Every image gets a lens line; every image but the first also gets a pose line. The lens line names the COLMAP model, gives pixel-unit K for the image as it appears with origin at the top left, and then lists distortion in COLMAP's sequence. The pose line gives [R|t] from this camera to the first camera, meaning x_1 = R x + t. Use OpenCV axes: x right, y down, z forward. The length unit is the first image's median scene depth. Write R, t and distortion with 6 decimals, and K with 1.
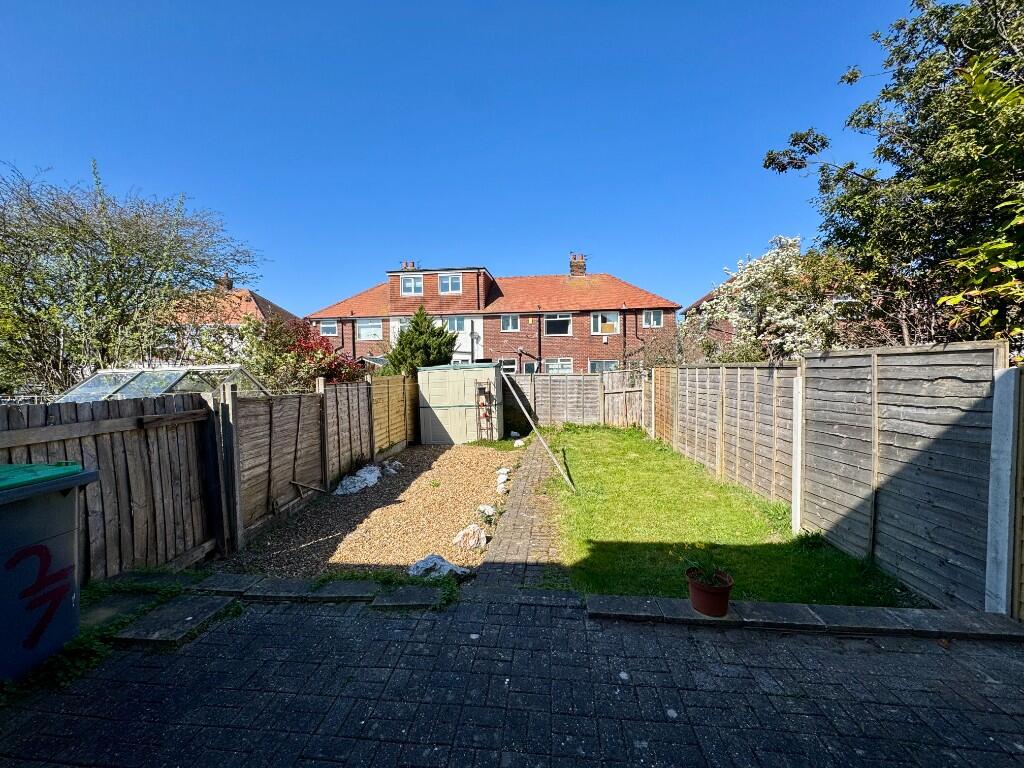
lens RADIAL K [[410.1, 0, 508.6], [0, 410.1, 385.5], [0, 0, 1]] dist [-0.000396, 0.000156]
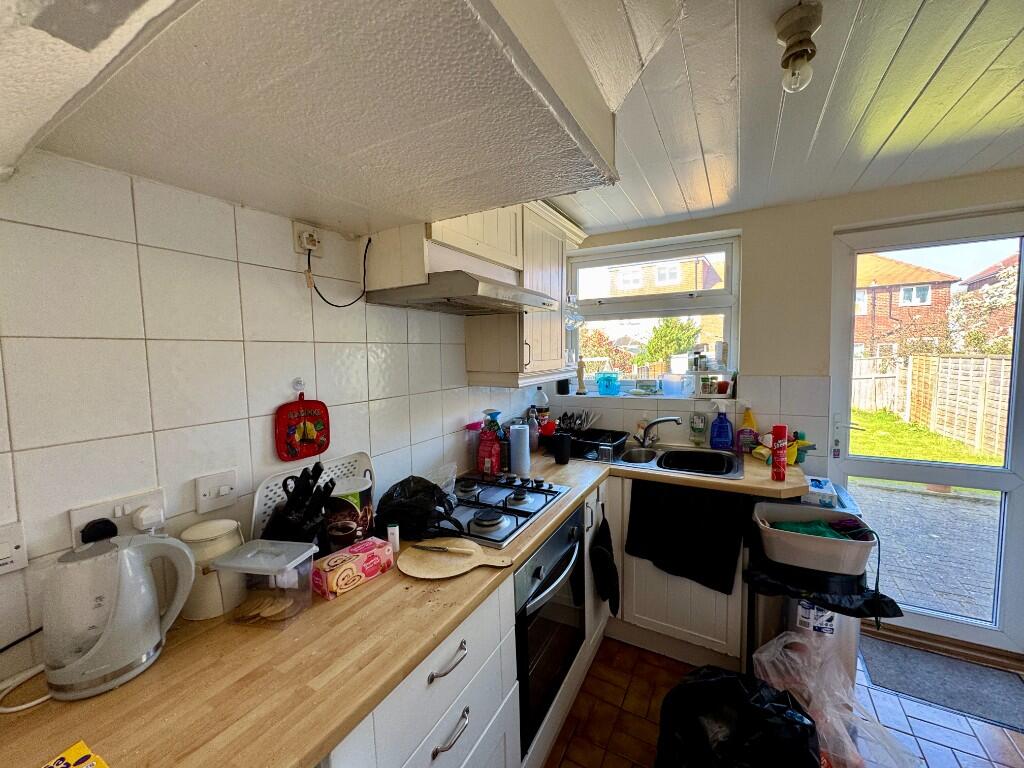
lens RADIAL K [[410.1, 0, 513.3], [0, 410.1, 384.4], [0, 0, 1]] dist [-0.000396, 0.000156]
pose [[0.907634, 0.028983, -0.418762, -0.145052], [-0.011444, 0.998951, 0.044333, -0.004634], [0.419607, -0.035446, 0.907013, -0.428087]]
